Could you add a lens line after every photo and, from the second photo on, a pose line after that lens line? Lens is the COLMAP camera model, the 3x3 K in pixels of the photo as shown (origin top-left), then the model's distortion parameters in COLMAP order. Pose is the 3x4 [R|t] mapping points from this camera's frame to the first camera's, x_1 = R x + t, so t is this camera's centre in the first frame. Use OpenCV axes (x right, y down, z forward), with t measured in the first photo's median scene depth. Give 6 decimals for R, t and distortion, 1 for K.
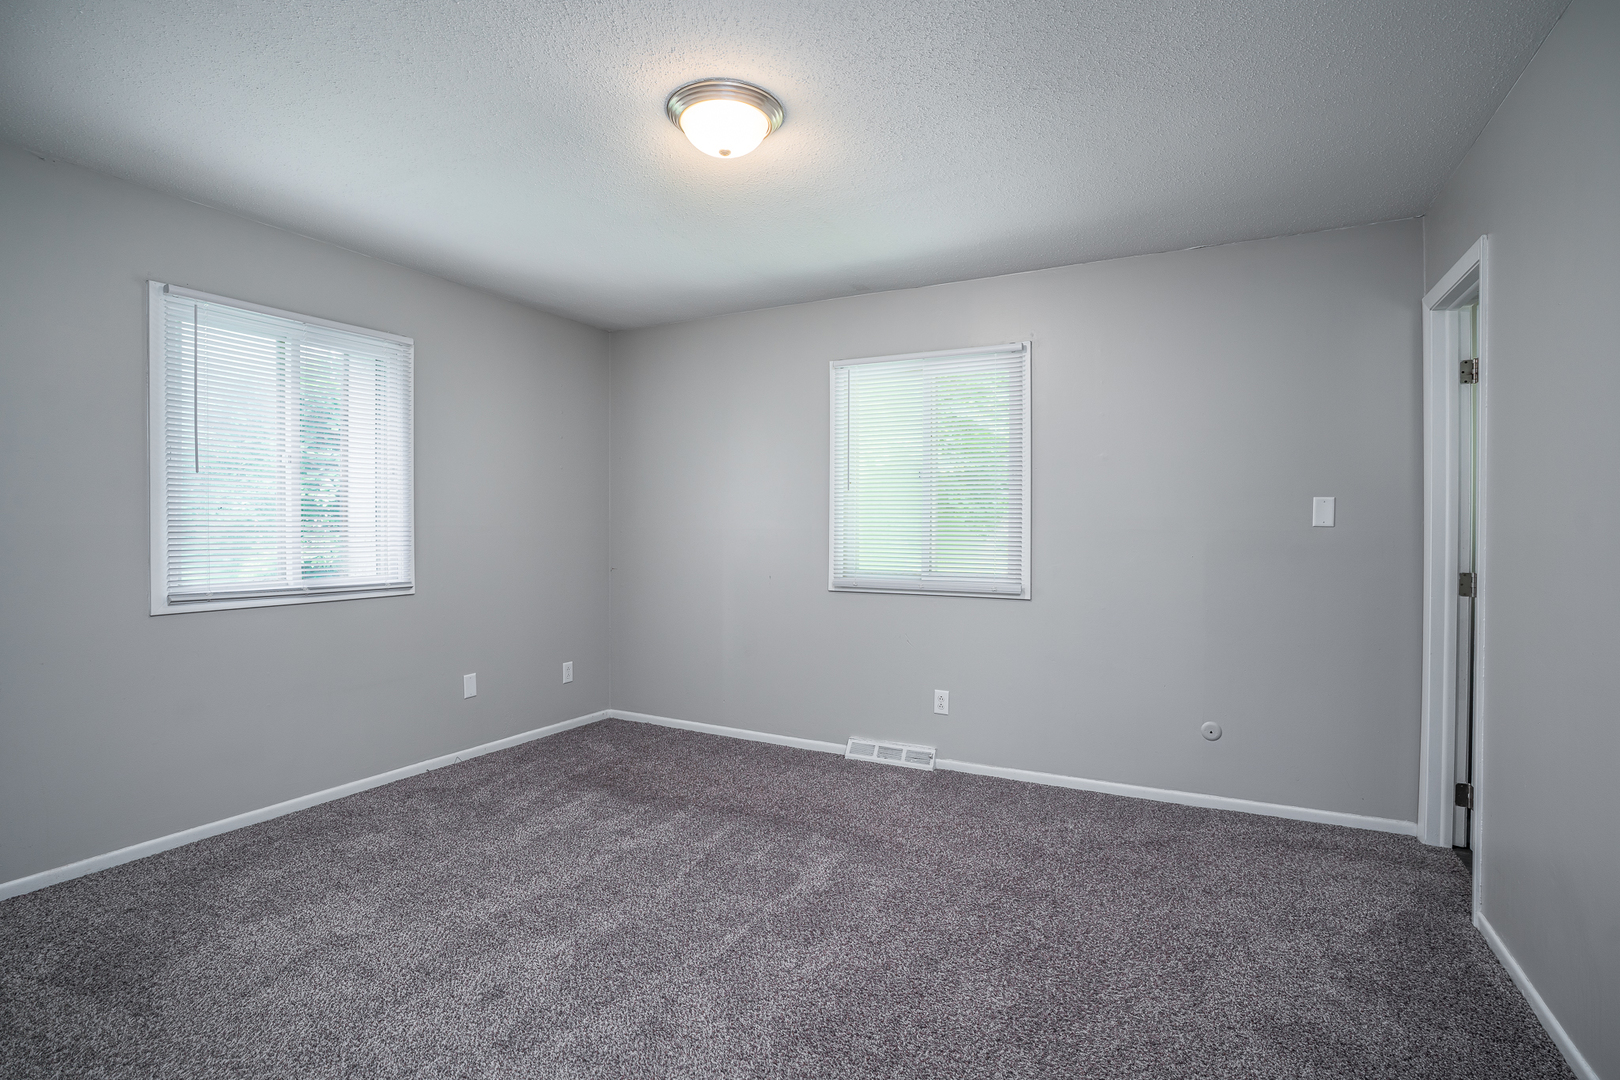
lens RADIAL K [[819.6, 0, 810.0], [0, 819.6, 540.0], [0, 0, 1]] dist [-0.039261, 0.000040]
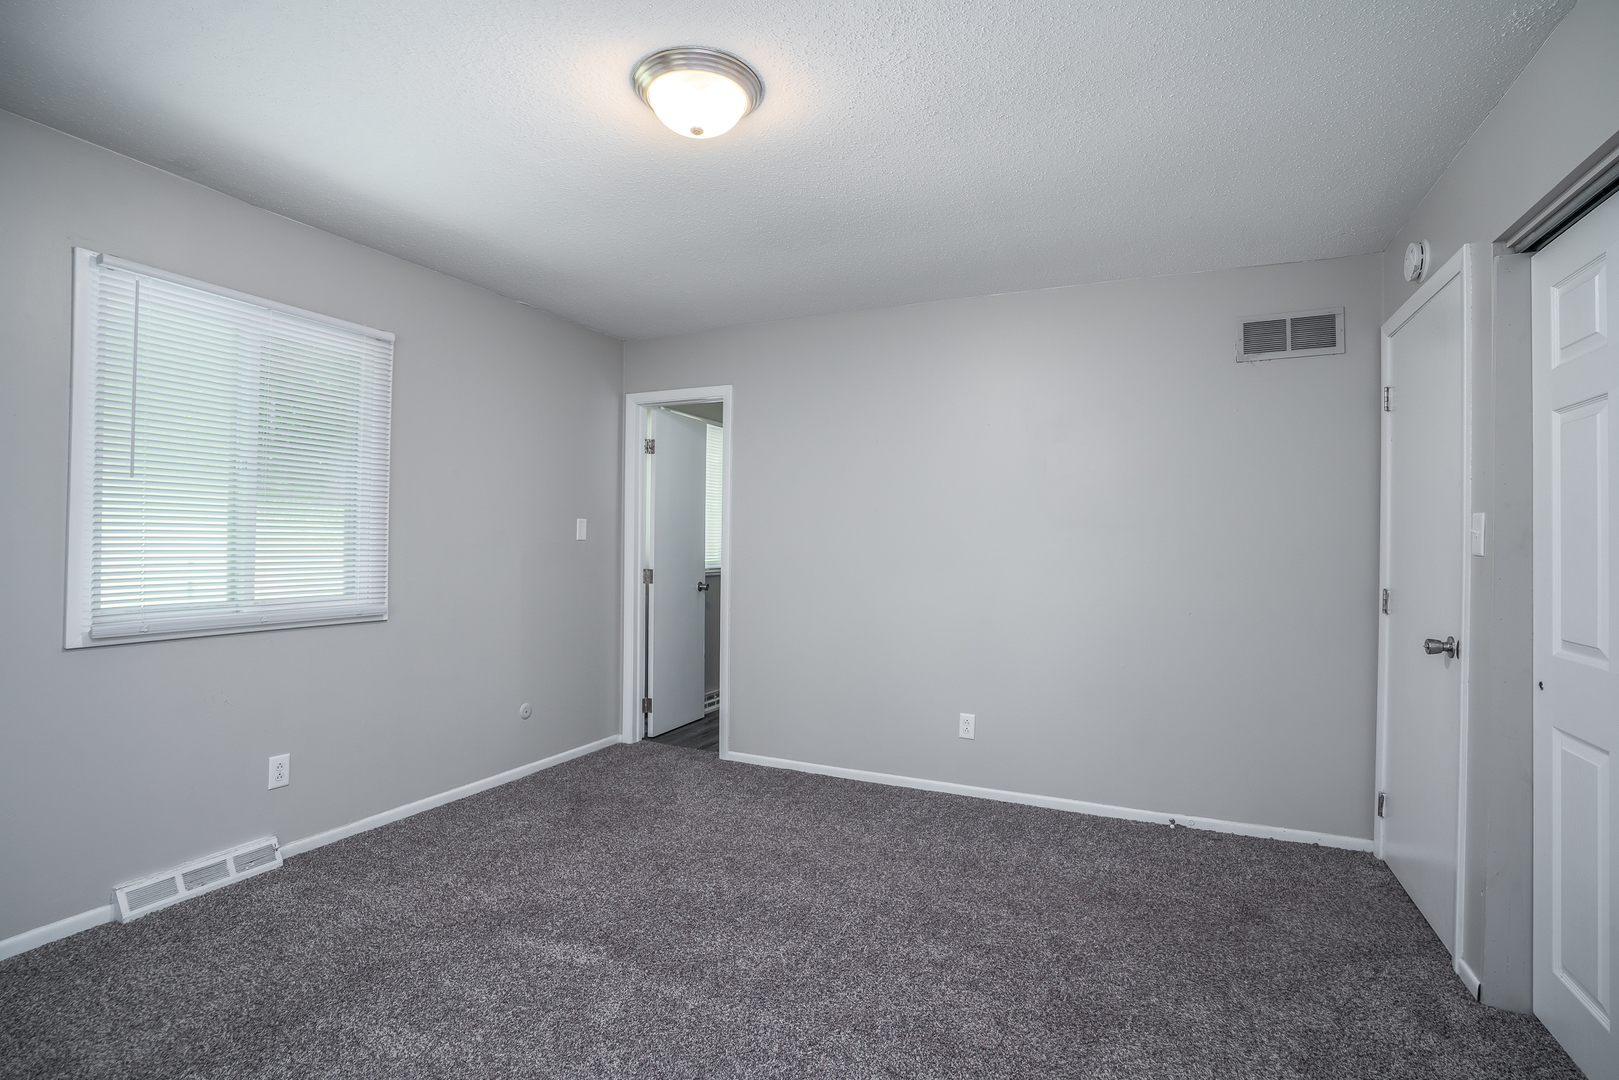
lens RADIAL K [[741.9, 0, 809.5], [0, 741.9, 540.0], [0, 0, 1]] dist [-0.000600, -0.000021]
pose [[-0.030505, 0.007548, 0.999506, -0.544654], [0.015358, 0.999857, -0.007082, -0.001613], [-0.999417, 0.015134, -0.030617, 0.538580]]
